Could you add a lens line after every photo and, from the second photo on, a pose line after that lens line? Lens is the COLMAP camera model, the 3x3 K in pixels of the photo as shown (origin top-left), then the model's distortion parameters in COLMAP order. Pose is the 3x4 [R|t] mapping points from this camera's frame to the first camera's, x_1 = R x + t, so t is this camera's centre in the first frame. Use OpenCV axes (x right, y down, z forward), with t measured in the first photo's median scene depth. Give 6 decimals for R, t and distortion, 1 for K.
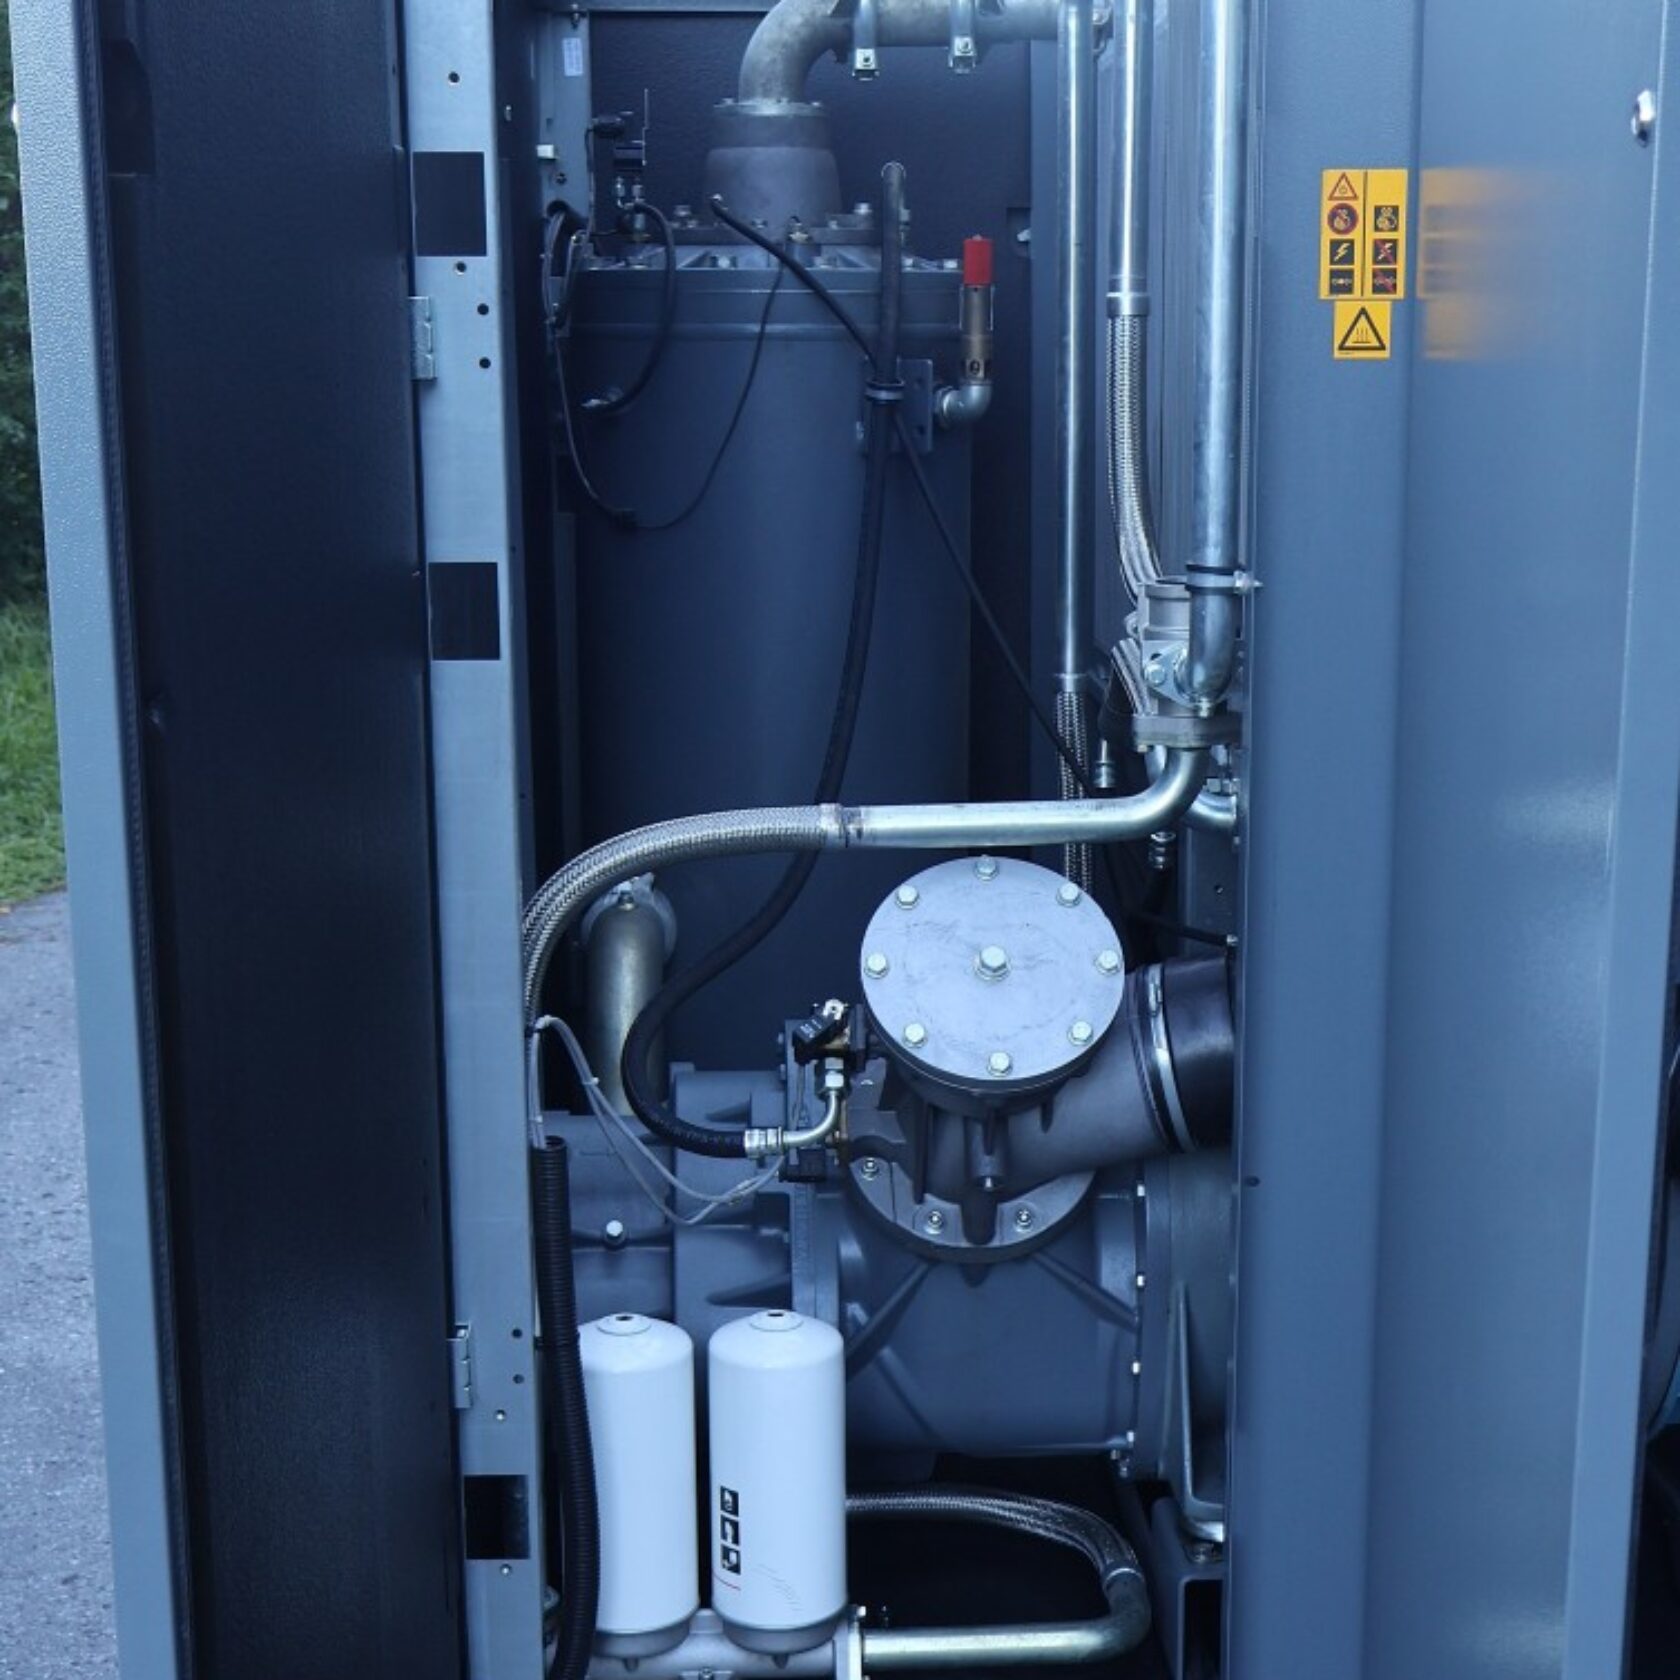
lens RADIAL K [[2231.9, 0, 847.9], [0, 2231.9, 840.1], [0, 0, 1]] dist [-0.010173, -0.011880]
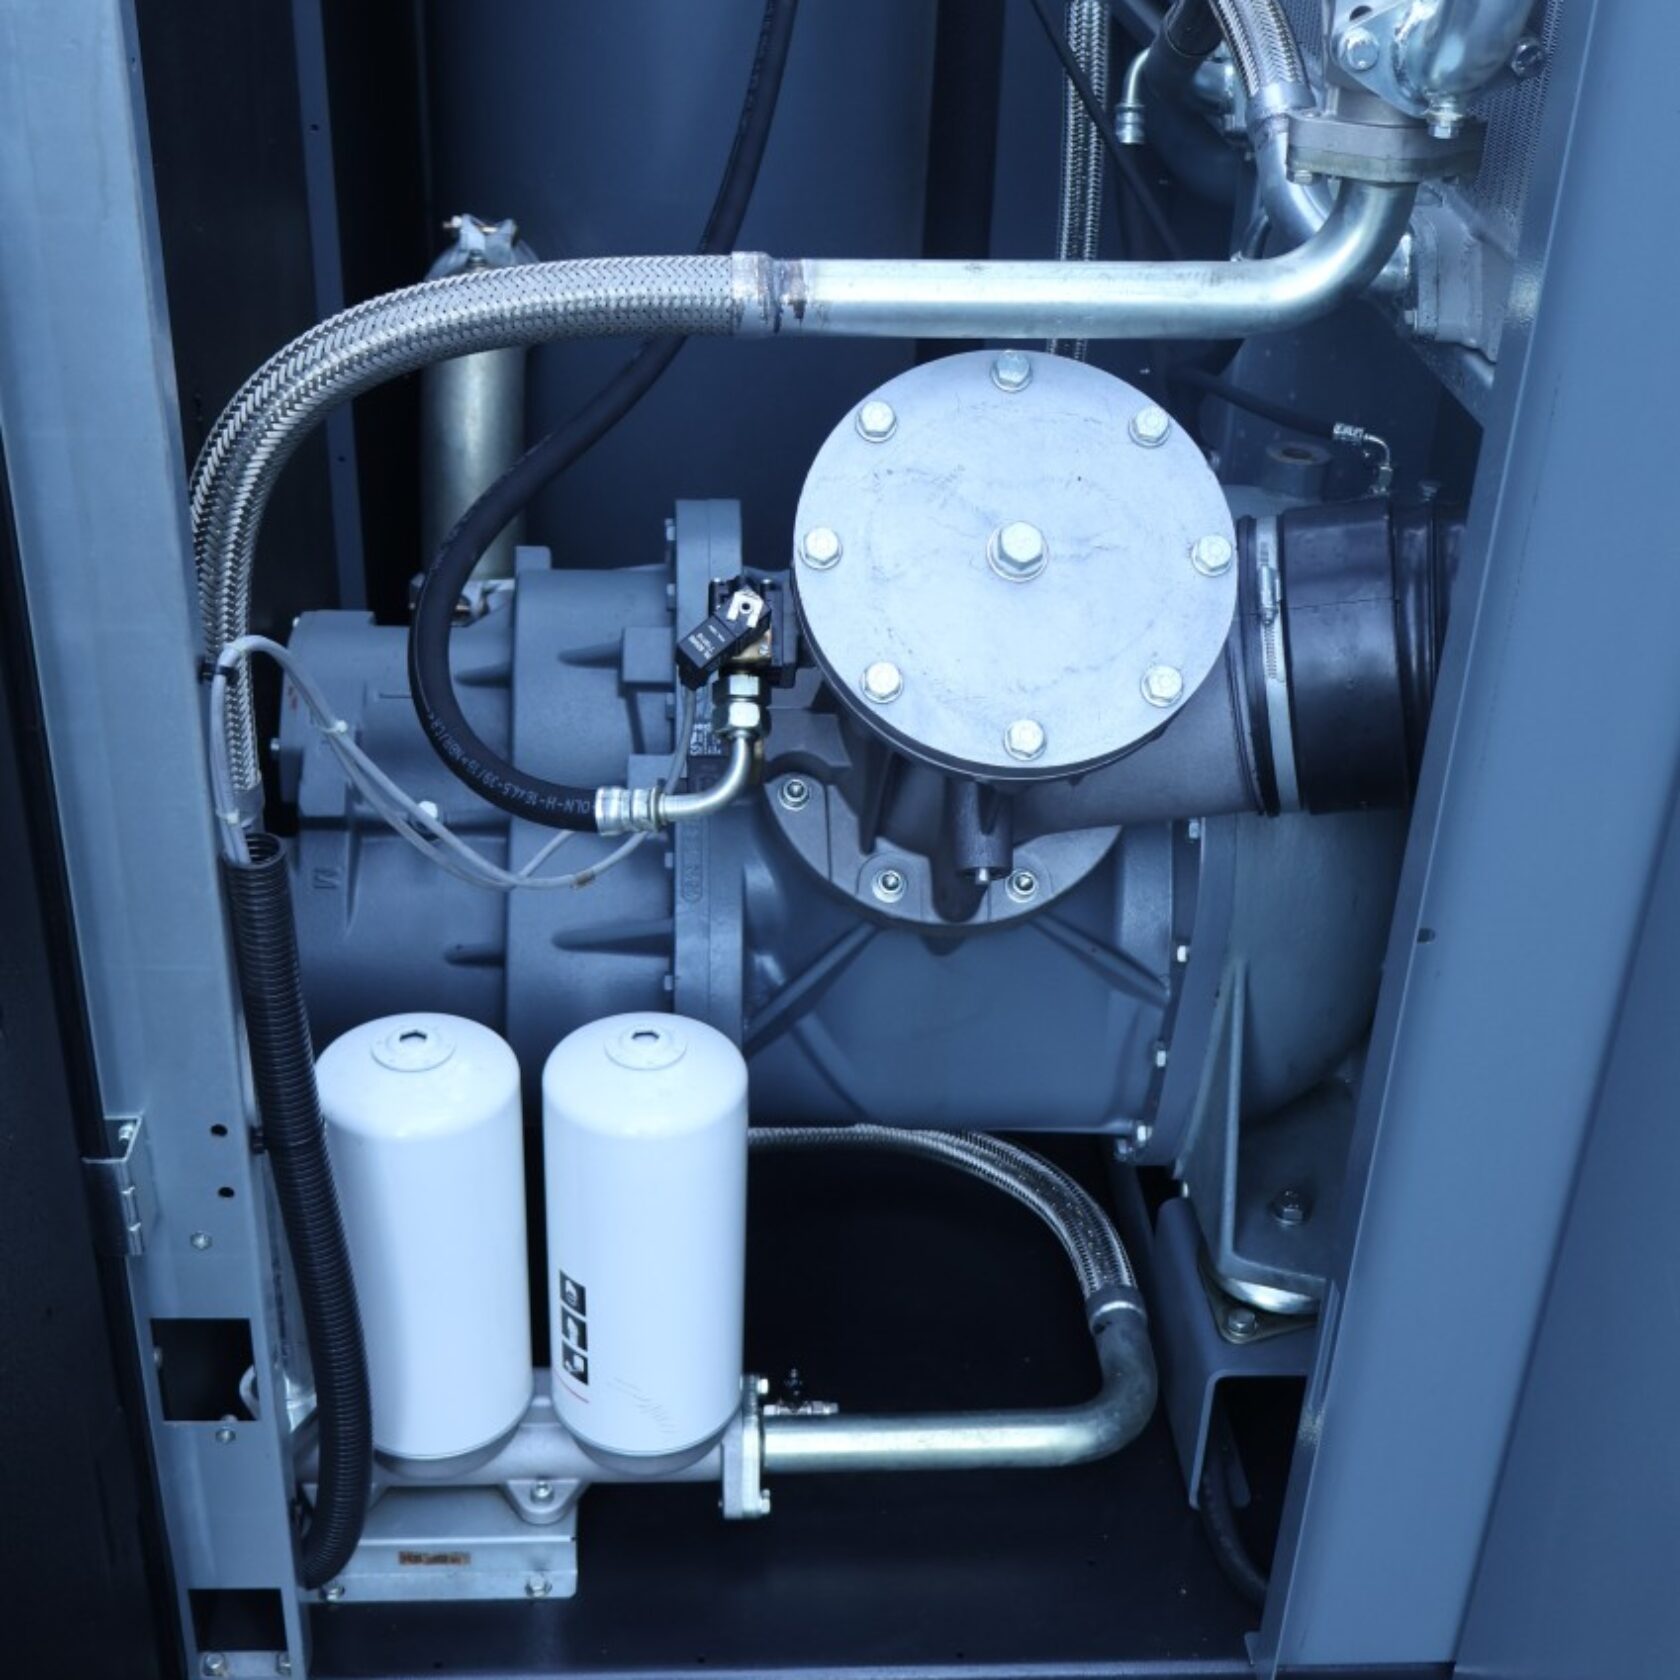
lens RADIAL K [[2231.9, 0, 847.9], [0, 2231.9, 840.1], [0, 0, 1]] dist [-0.010173, -0.011880]
pose [[0.998591, 0.029326, 0.044222, -0.003640], [-0.041710, 0.948987, 0.312543, -0.052483], [-0.032800, -0.313948, 0.948874, 0.405510]]
